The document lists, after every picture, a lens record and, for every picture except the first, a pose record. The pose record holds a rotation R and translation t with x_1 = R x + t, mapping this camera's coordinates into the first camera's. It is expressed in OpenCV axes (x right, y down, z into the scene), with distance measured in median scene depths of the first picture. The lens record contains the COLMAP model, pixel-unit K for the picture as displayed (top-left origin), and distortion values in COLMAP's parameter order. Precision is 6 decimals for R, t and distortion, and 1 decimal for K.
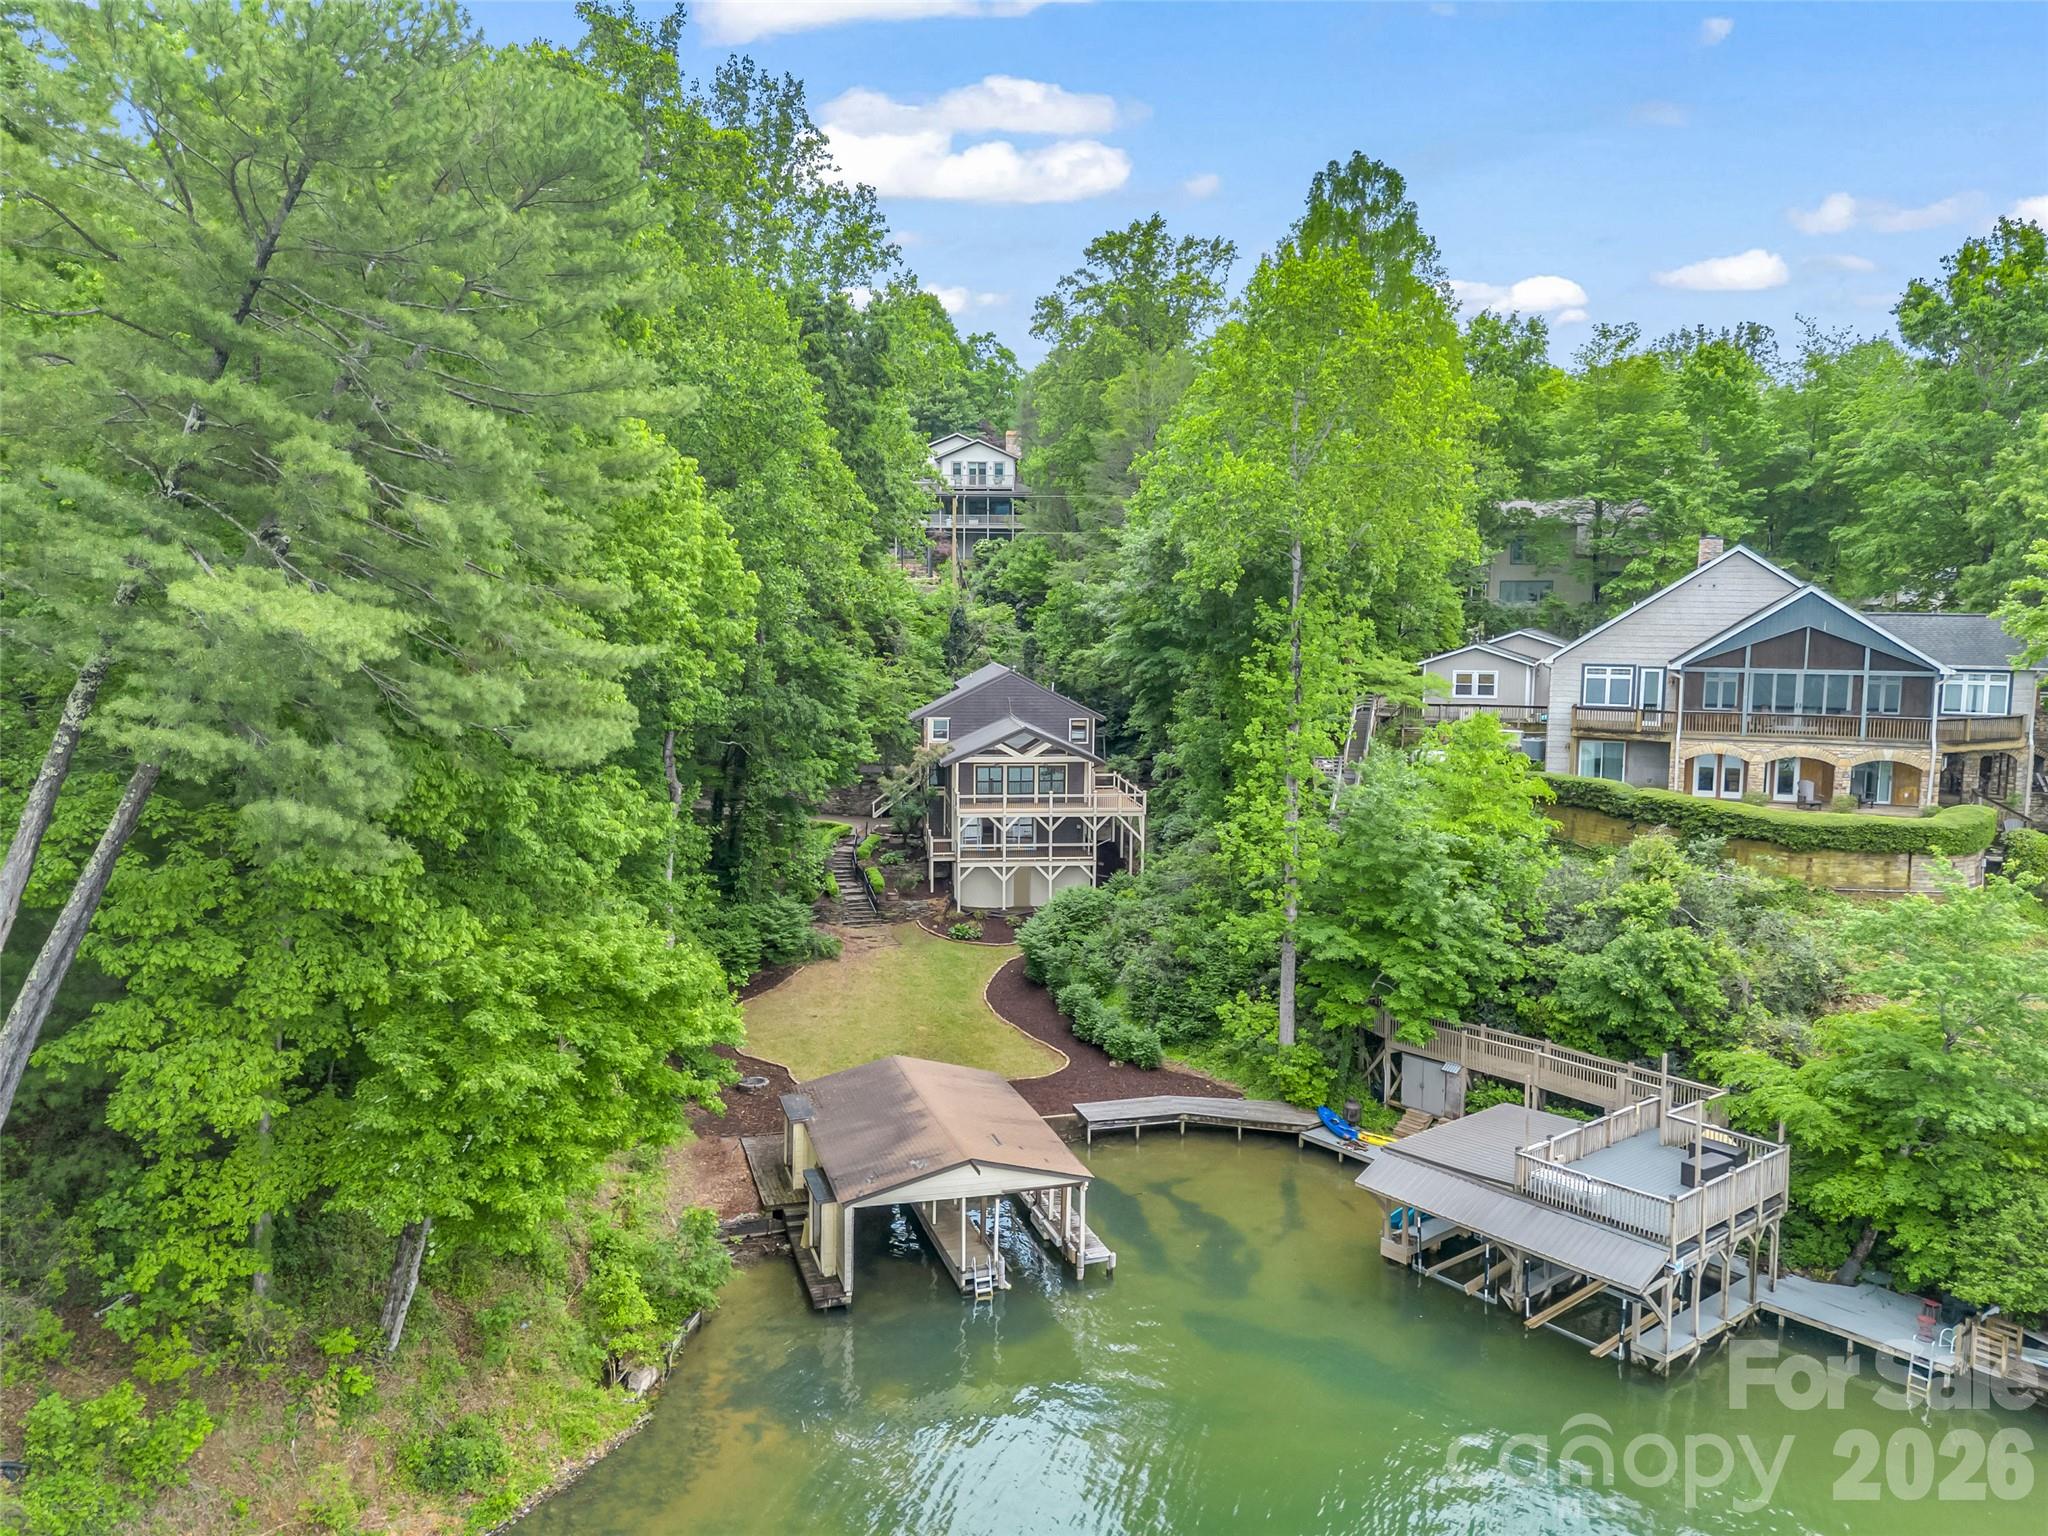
lens RADIAL K [[1447.4, 0, 1057.5], [0, 1447.4, 762.3], [0, 0, 1]] dist [0.042497, -0.001739]
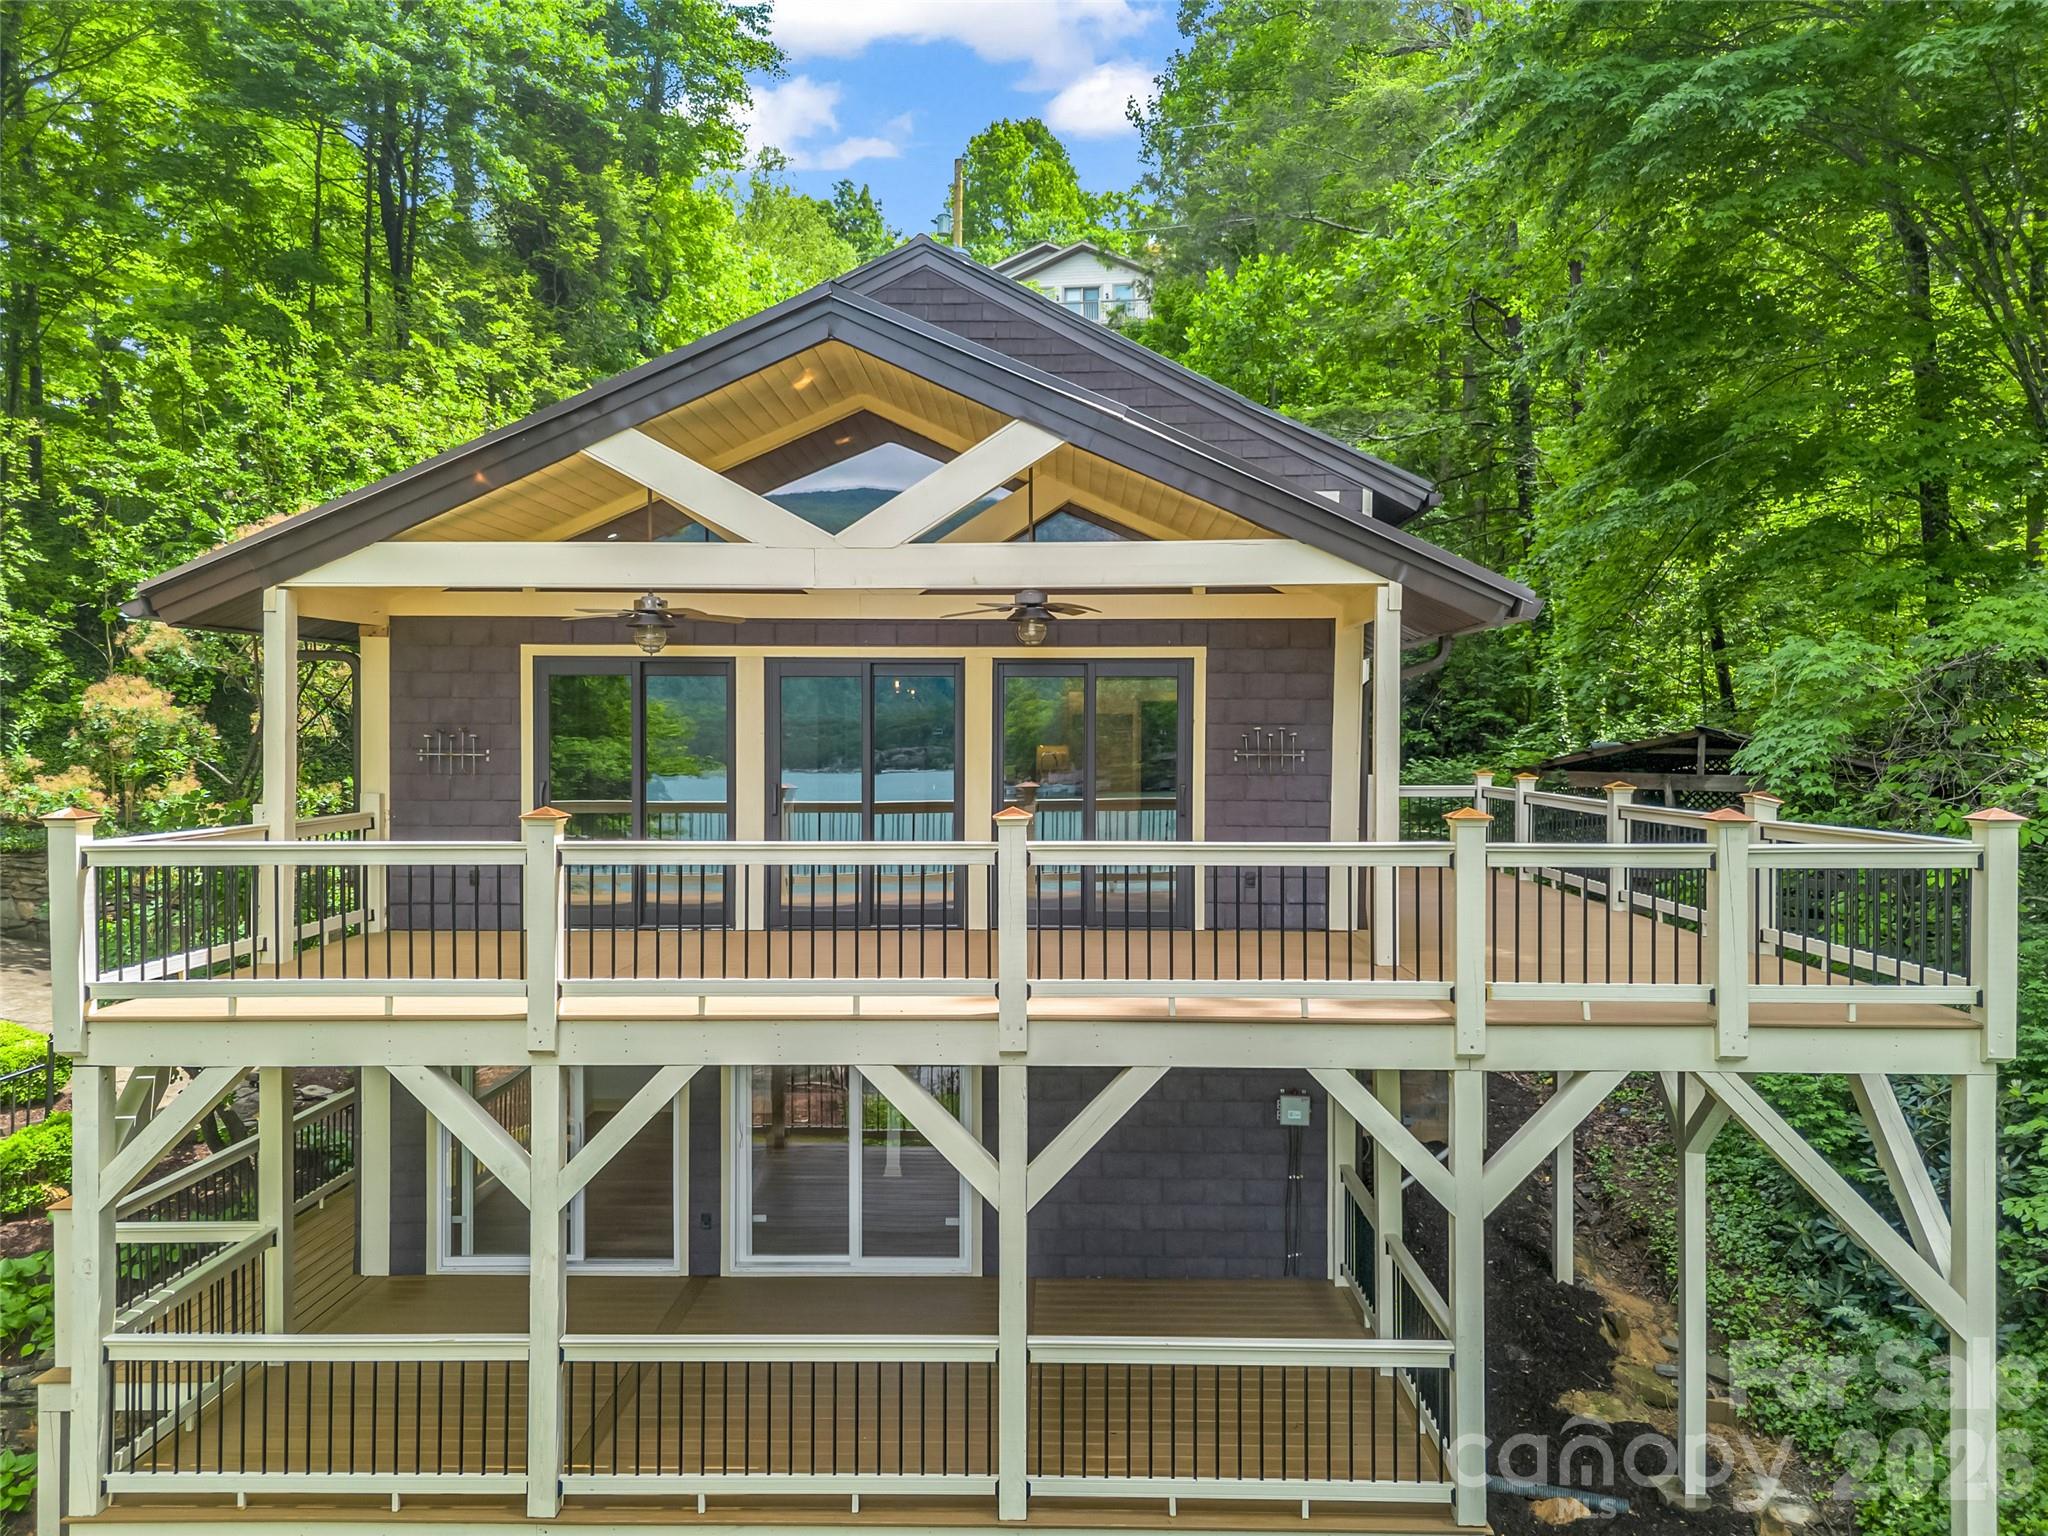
lens RADIAL K [[1483.7, 0, 1036.2], [0, 1483.7, 774.7], [0, 0, 1]] dist [0.061732, -0.045225]
pose [[0.989883, -0.003309, -0.141851, 0.015069], [-0.008691, 0.996437, -0.083886, 0.034137], [0.141623, 0.084271, 0.986327, 1.165894]]
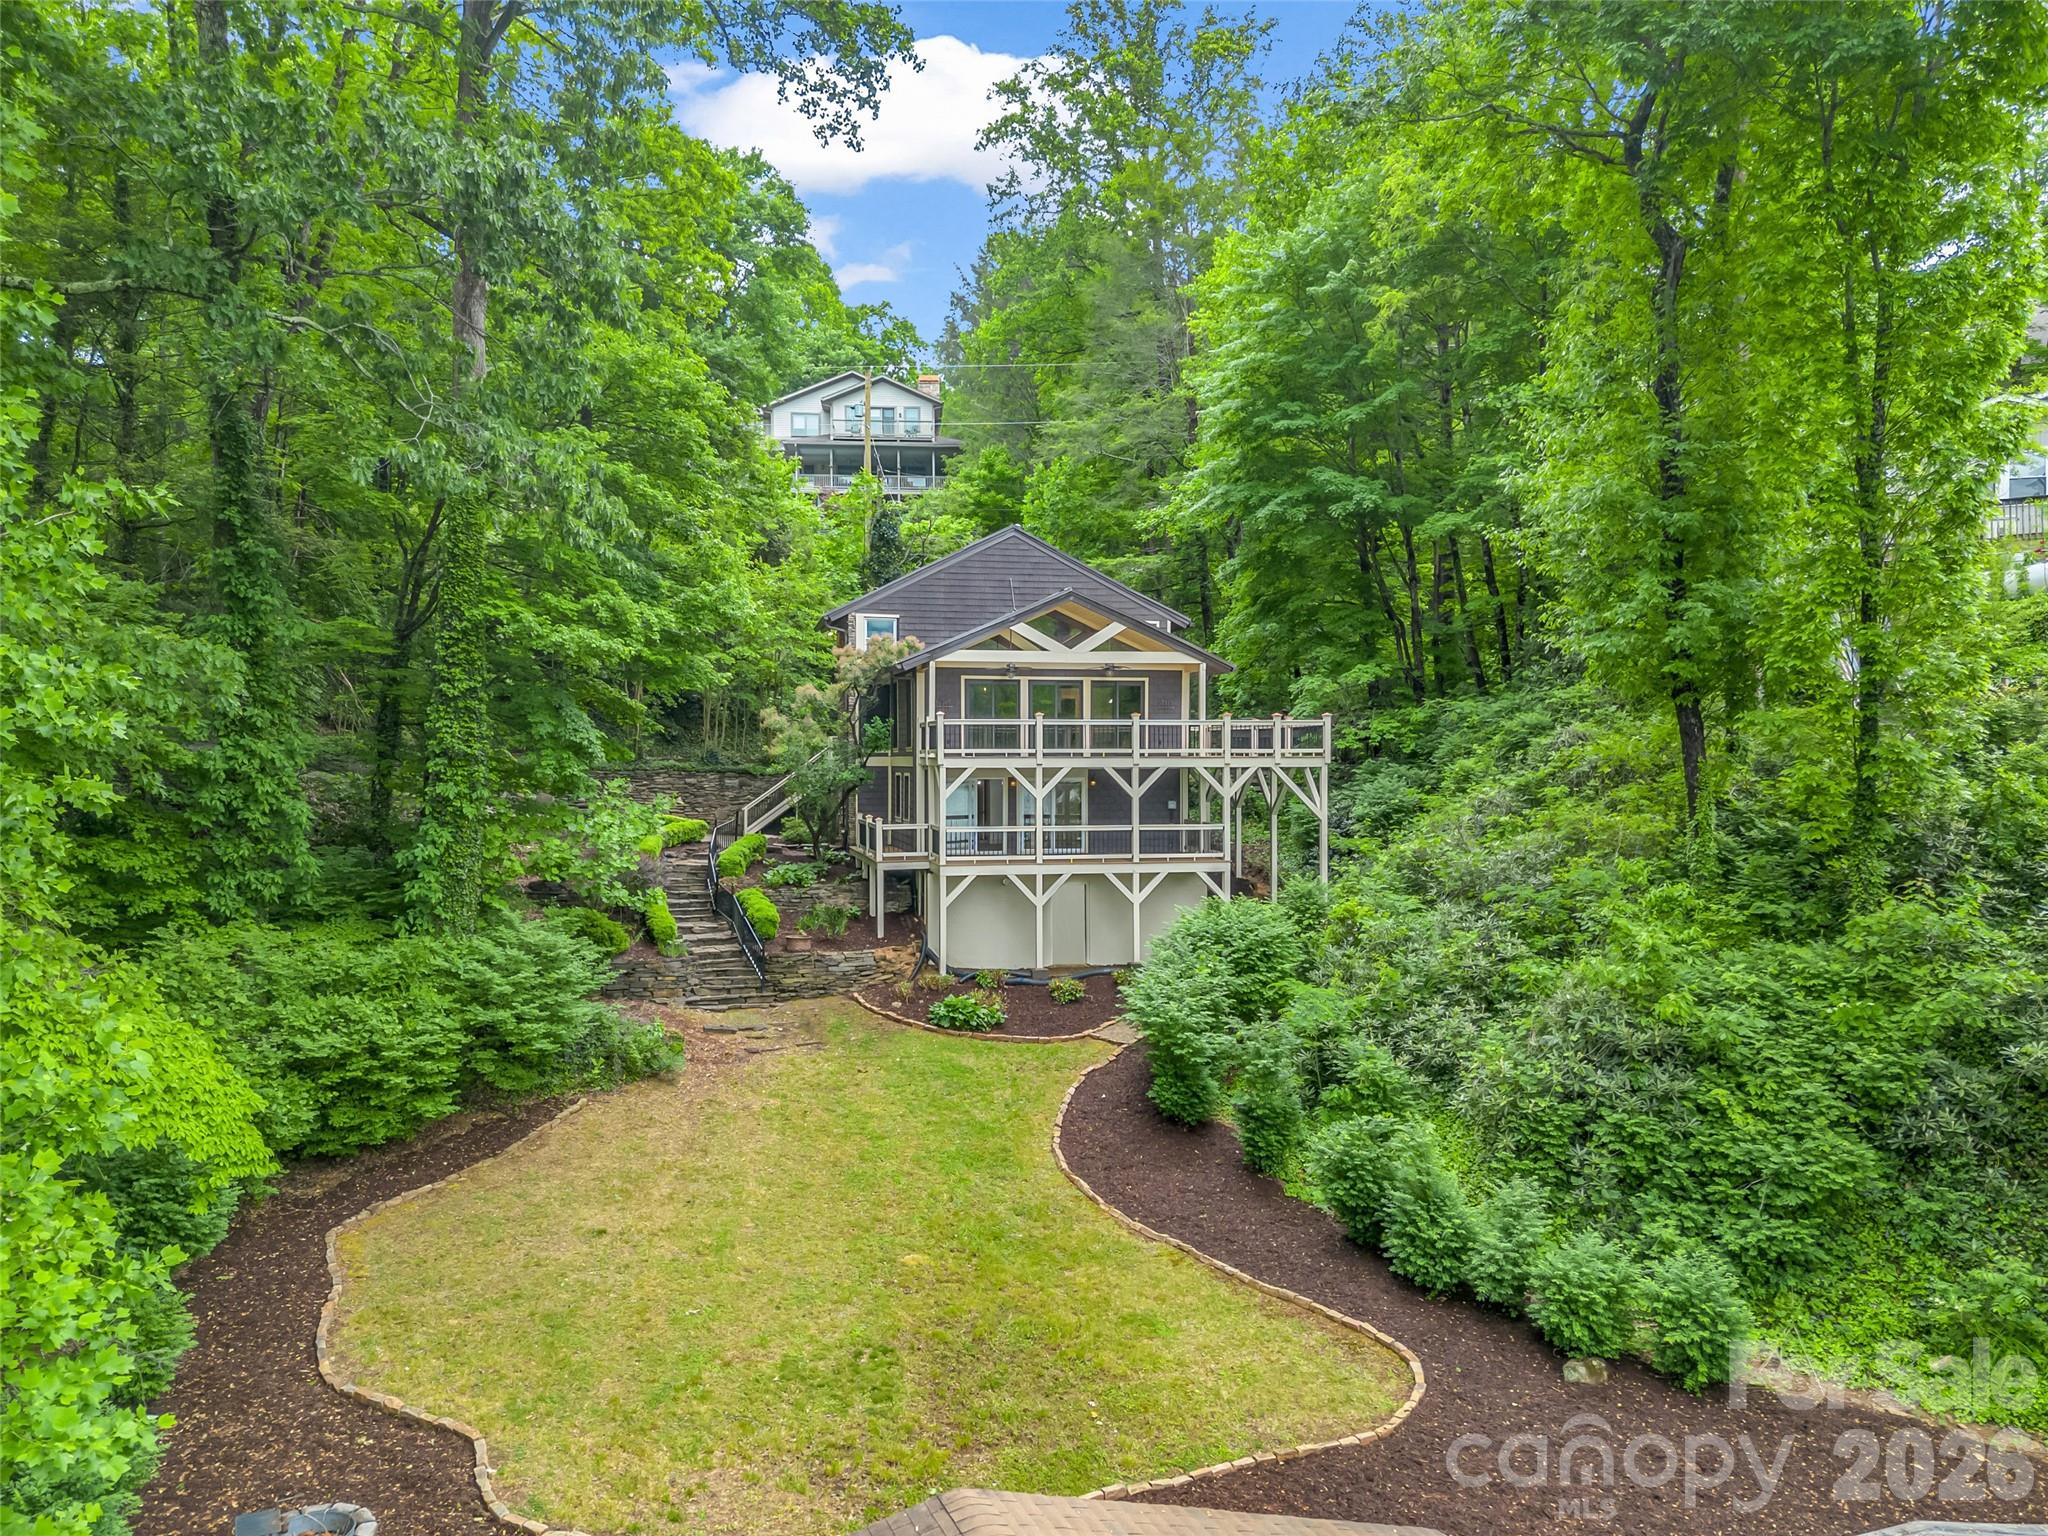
lens RADIAL K [[1492.0, 0, 1024.0], [0, 1492.0, 768.0], [0, 0, 1]] dist [0.050499, -0.038867]
pose [[0.997383, -0.012288, 0.071248, -0.097798], [0.019224, 0.995050, -0.097502, 0.109706], [-0.069697, 0.098617, 0.992682, 0.677129]]
